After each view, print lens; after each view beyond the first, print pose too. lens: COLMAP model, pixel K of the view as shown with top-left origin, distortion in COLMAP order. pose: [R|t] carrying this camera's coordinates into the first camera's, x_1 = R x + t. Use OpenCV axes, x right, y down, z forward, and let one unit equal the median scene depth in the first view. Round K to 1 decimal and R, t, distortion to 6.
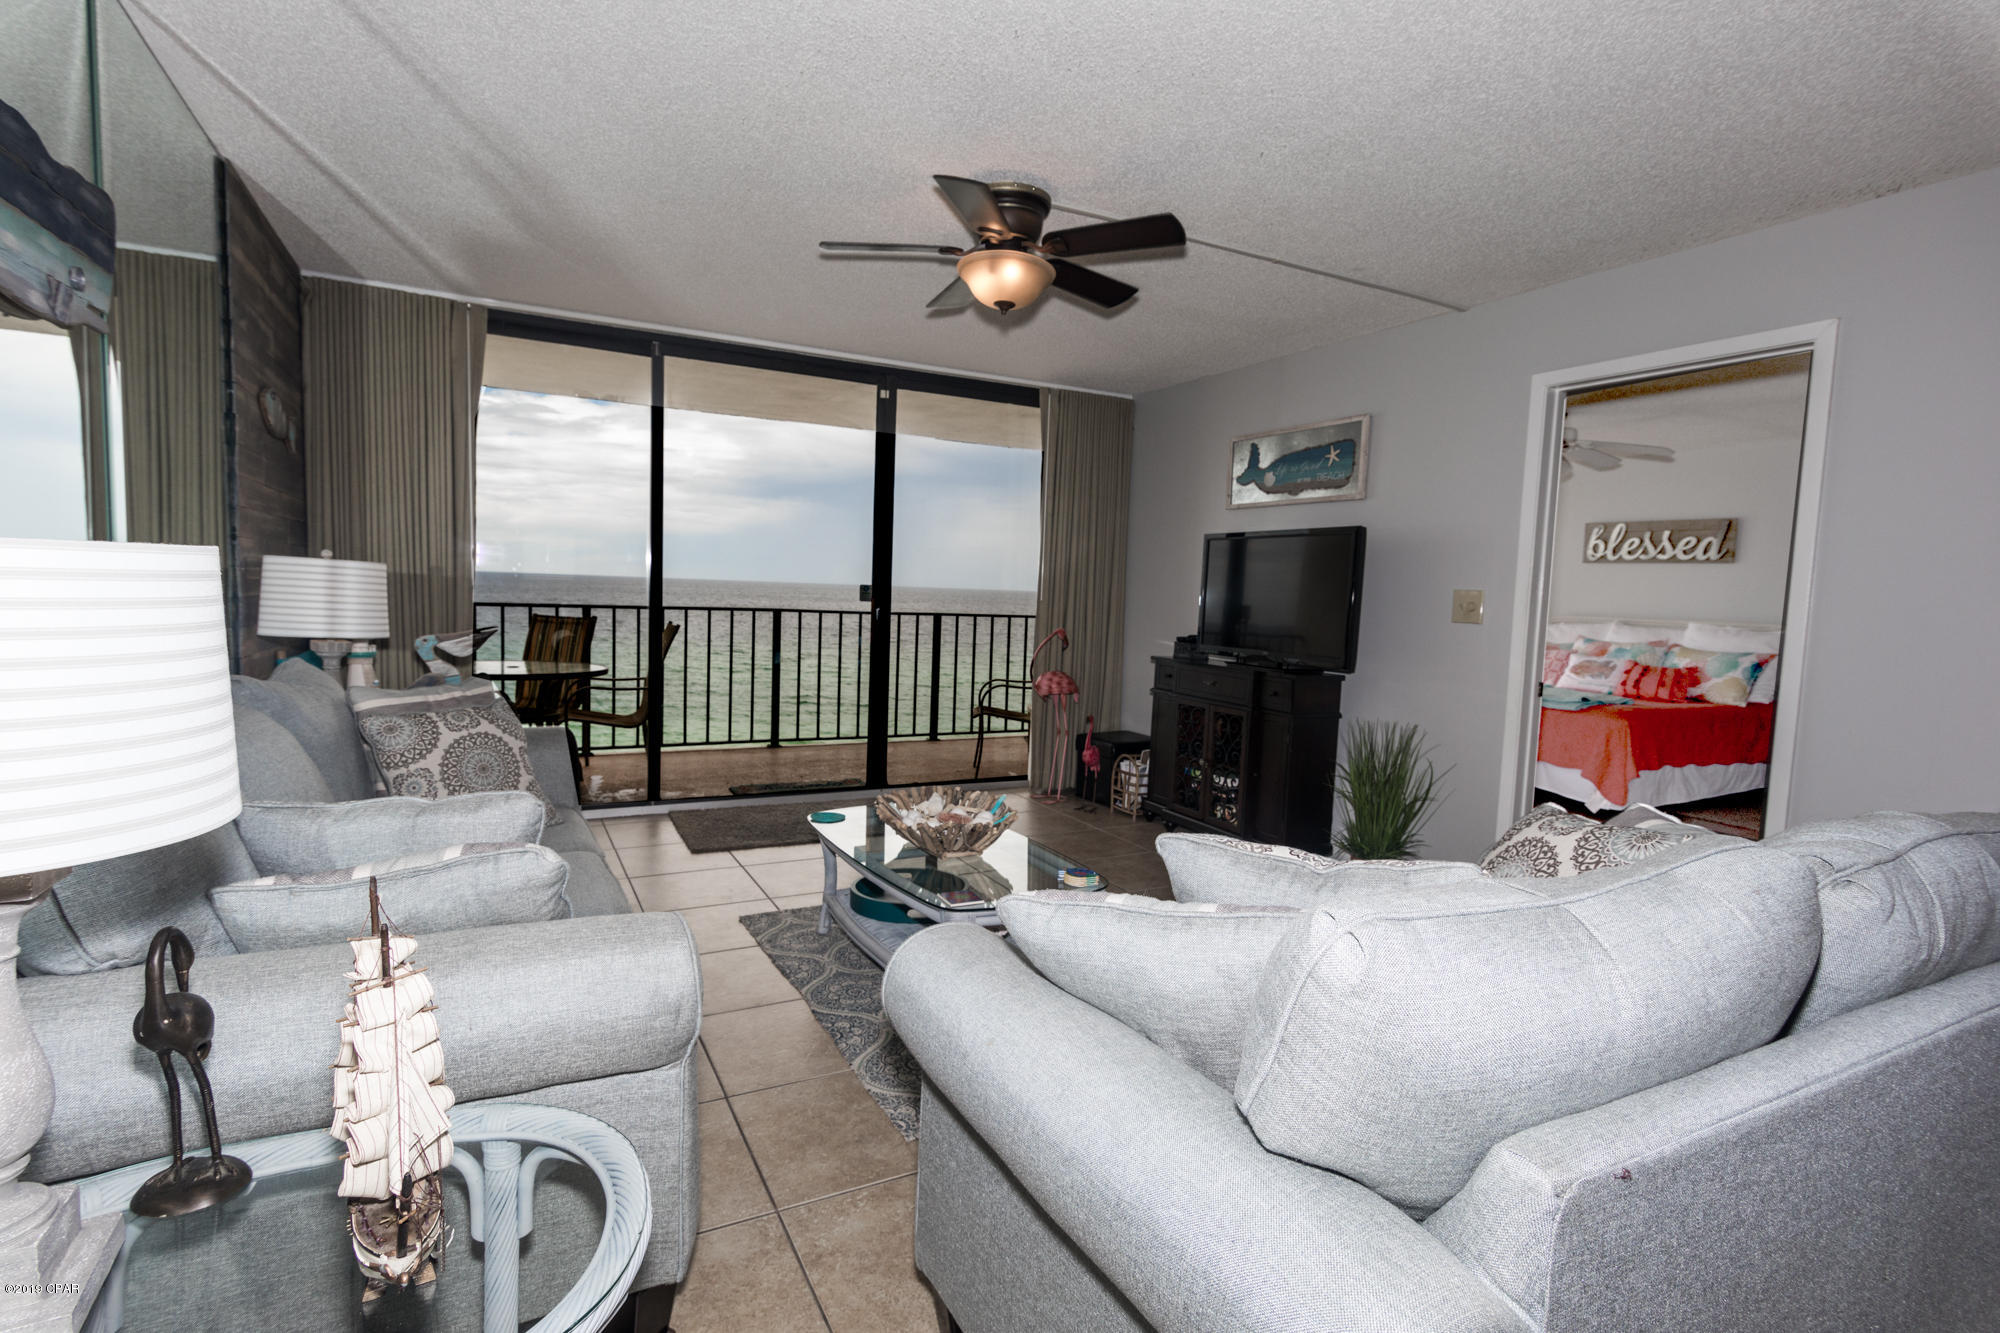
lens RADIAL K [[941.1, 0, 1000.0], [0, 941.1, 666.5], [0, 0, 1]] dist [0.000324, 0.000168]
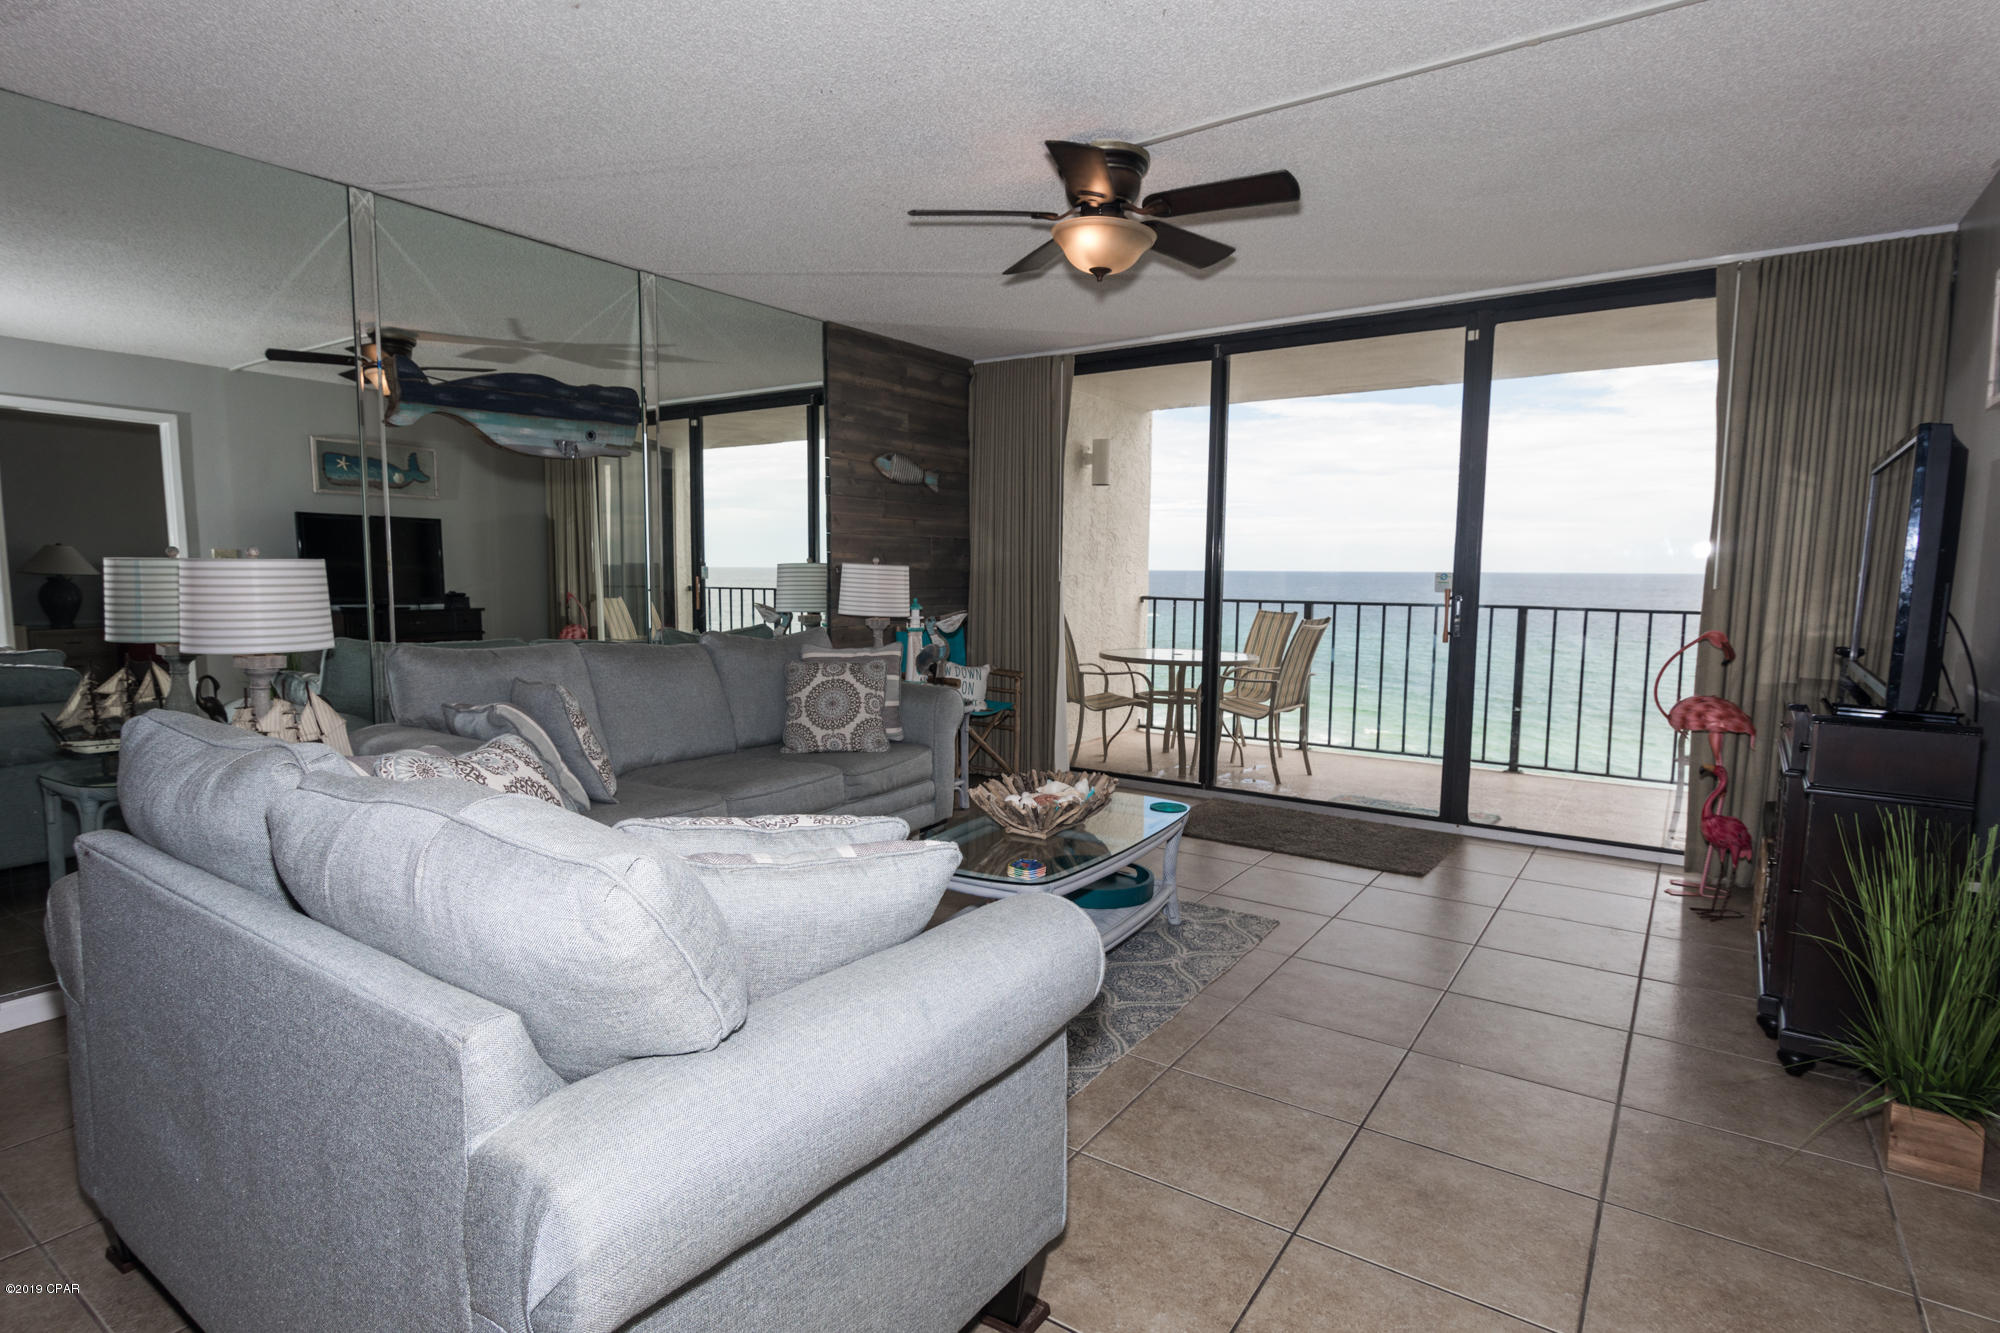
lens RADIAL K [[1021.1, 0, 1000.0], [0, 1021.1, 666.5], [0, 0, 1]] dist [-0.022473, 0.000030]
pose [[0.449922, 0.049079, -0.891718, 0.477099], [-0.062114, 0.997791, 0.023577, -0.000864], [0.890905, 0.044780, 0.451977, 0.256129]]
